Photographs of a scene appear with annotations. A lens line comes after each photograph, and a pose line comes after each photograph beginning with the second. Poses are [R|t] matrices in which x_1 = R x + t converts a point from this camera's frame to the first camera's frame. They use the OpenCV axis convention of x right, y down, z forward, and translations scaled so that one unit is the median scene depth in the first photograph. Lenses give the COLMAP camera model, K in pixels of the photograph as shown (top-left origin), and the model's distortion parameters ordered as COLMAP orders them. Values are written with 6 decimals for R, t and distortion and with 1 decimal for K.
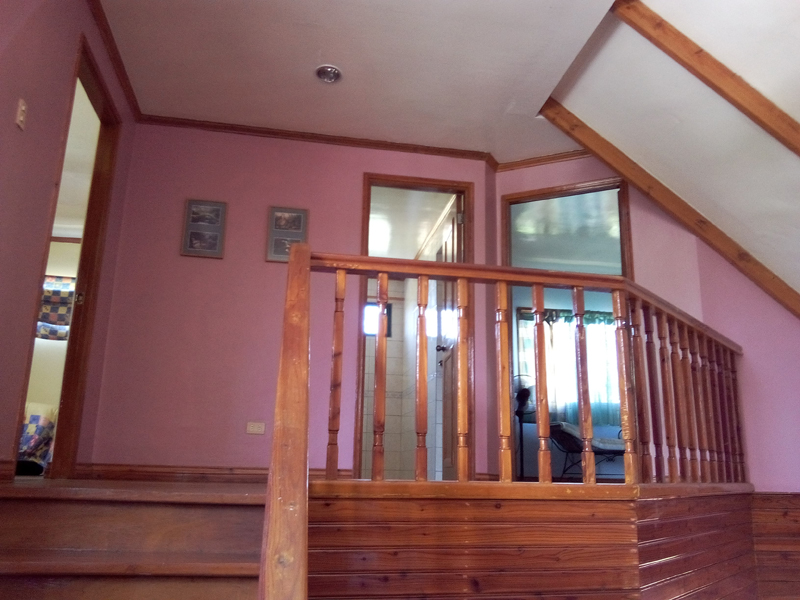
lens RADIAL K [[680.3, 0, 400.5], [0, 680.3, 299.9], [0, 0, 1]] dist [0.014464, -0.014529]
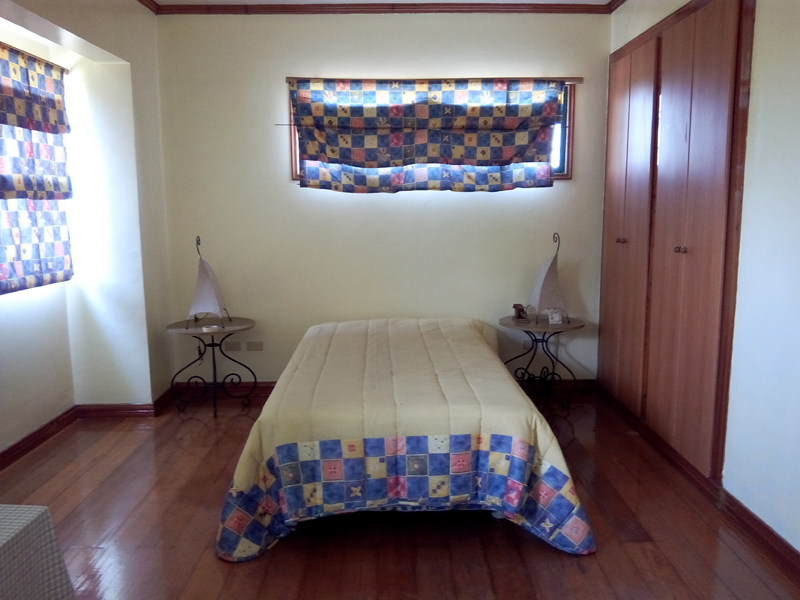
lens RADIAL K [[680.3, 0, 400.1], [0, 680.3, 301.7], [0, 0, 1]] dist [0.014464, -0.014529]
pose [[0.988470, -0.009687, -0.151104, -0.383467], [0.069092, 0.916855, 0.393196, -0.086903], [0.134732, -0.399103, 0.906953, 0.418048]]
